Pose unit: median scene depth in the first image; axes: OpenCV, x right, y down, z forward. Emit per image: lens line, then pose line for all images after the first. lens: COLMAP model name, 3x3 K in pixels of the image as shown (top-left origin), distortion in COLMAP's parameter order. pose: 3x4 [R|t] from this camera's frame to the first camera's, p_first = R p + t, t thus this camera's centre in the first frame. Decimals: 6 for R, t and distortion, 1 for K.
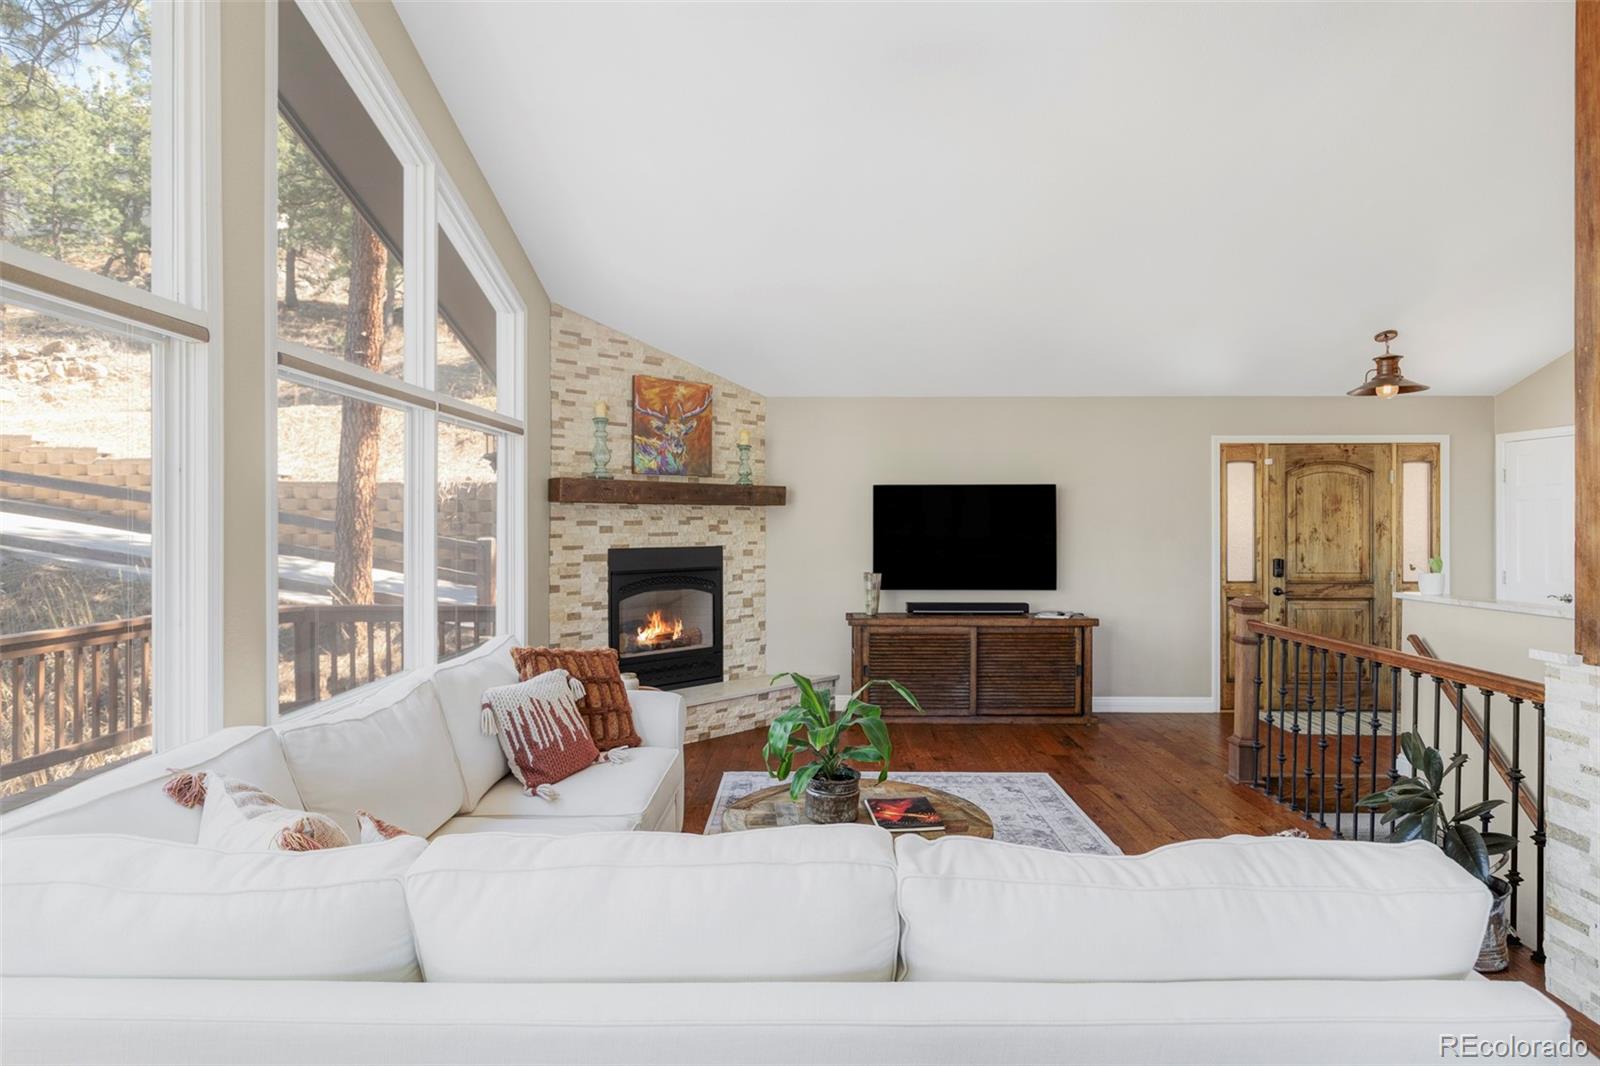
lens RADIAL K [[878.7, 0, 795.0], [0, 878.7, 526.8], [0, 0, 1]] dist [0.001184, -0.000224]
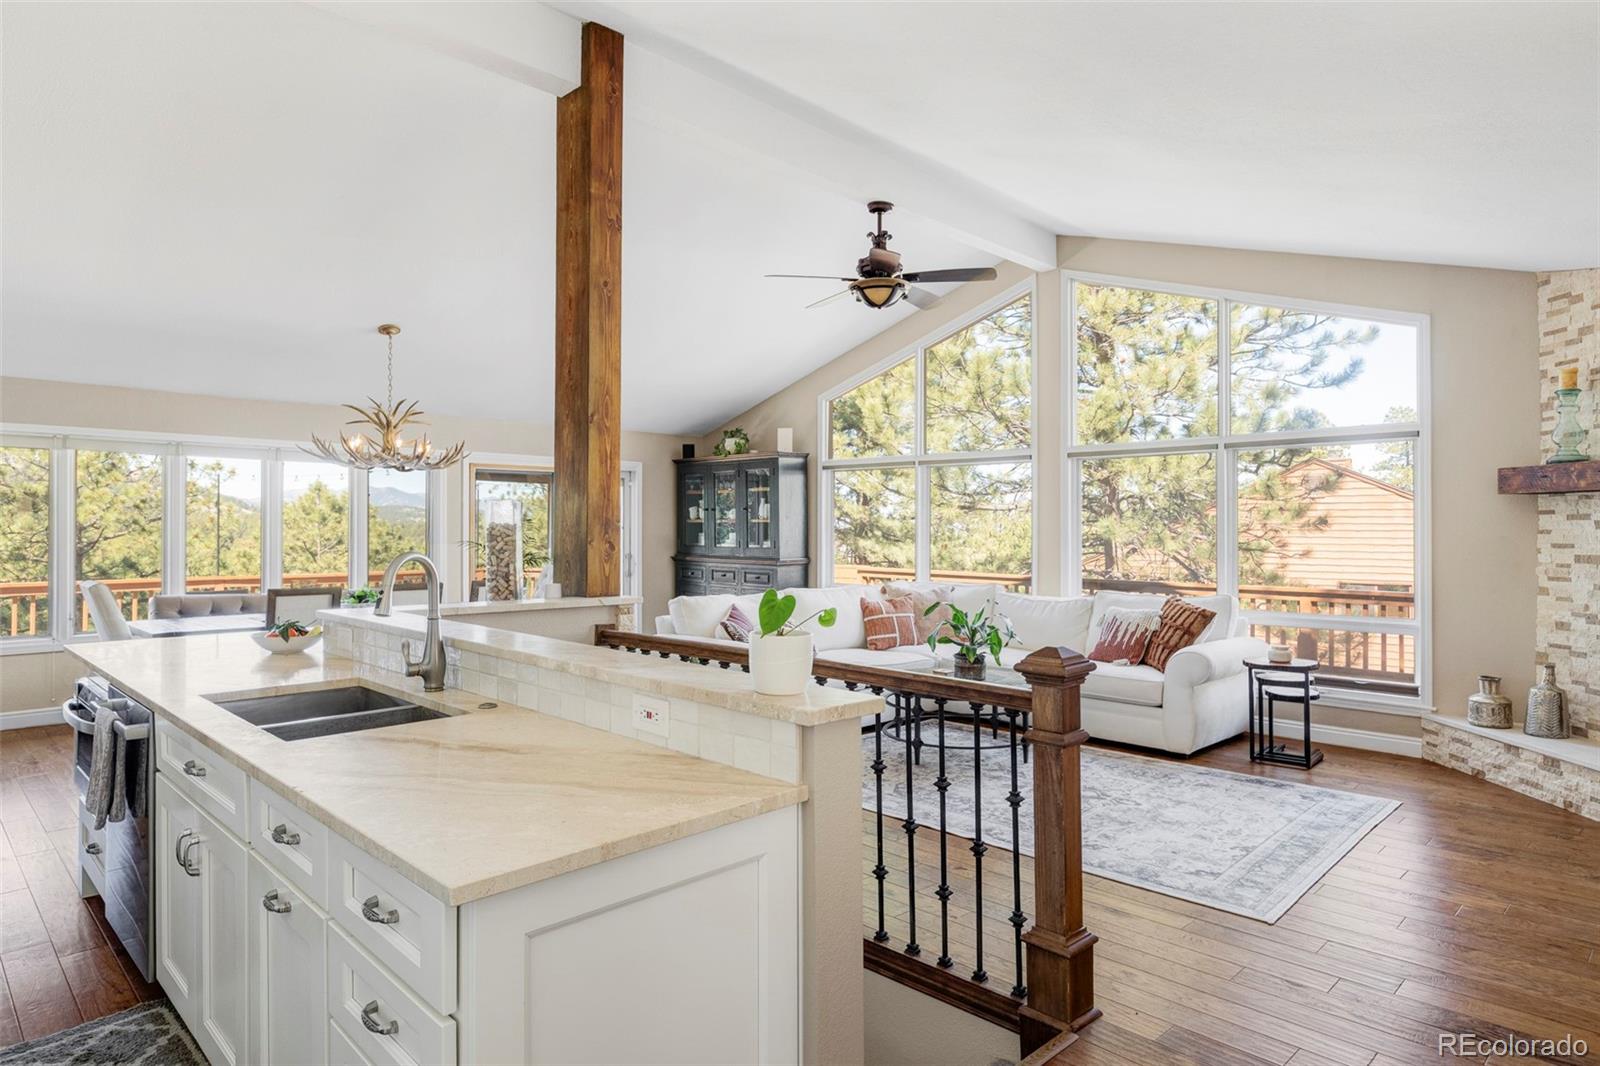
lens RADIAL K [[871.7, 0, 856.6], [0, 871.7, 531.5], [0, 0, 1]] dist [-0.000370, 0.000289]
pose [[-0.649757, 0.004985, -0.760126, 0.742556], [-0.000065, 0.999978, 0.006614, 0.003719], [0.760142, 0.004347, -0.649742, 0.908225]]
